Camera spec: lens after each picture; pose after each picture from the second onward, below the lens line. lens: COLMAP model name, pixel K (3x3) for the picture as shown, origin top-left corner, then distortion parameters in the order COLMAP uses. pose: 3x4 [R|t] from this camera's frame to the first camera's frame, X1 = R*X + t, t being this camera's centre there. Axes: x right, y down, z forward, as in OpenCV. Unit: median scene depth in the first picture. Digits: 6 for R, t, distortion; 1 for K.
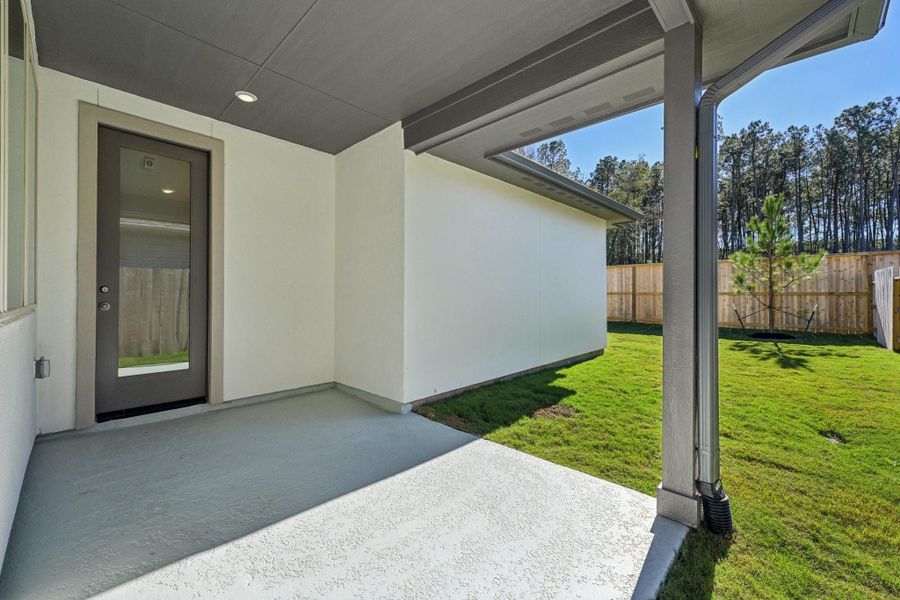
lens RADIAL K [[361.8, 0, 454.1], [0, 361.8, 294.6], [0, 0, 1]] dist [0.002119, -0.000515]
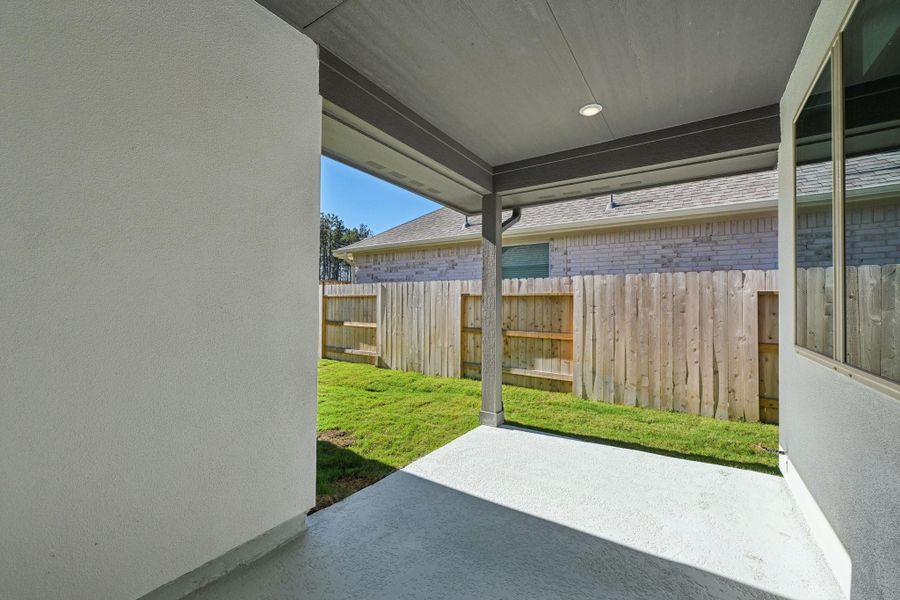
lens RADIAL K [[361.8, 0, 452.1], [0, 361.8, 301.5], [0, 0, 1]] dist [0.002119, -0.000515]
pose [[-0.159728, 0.008815, 0.987122, -0.920588], [-0.010482, 0.999889, -0.010625, -0.049934], [-0.987105, -0.012044, -0.159618, 1.021952]]
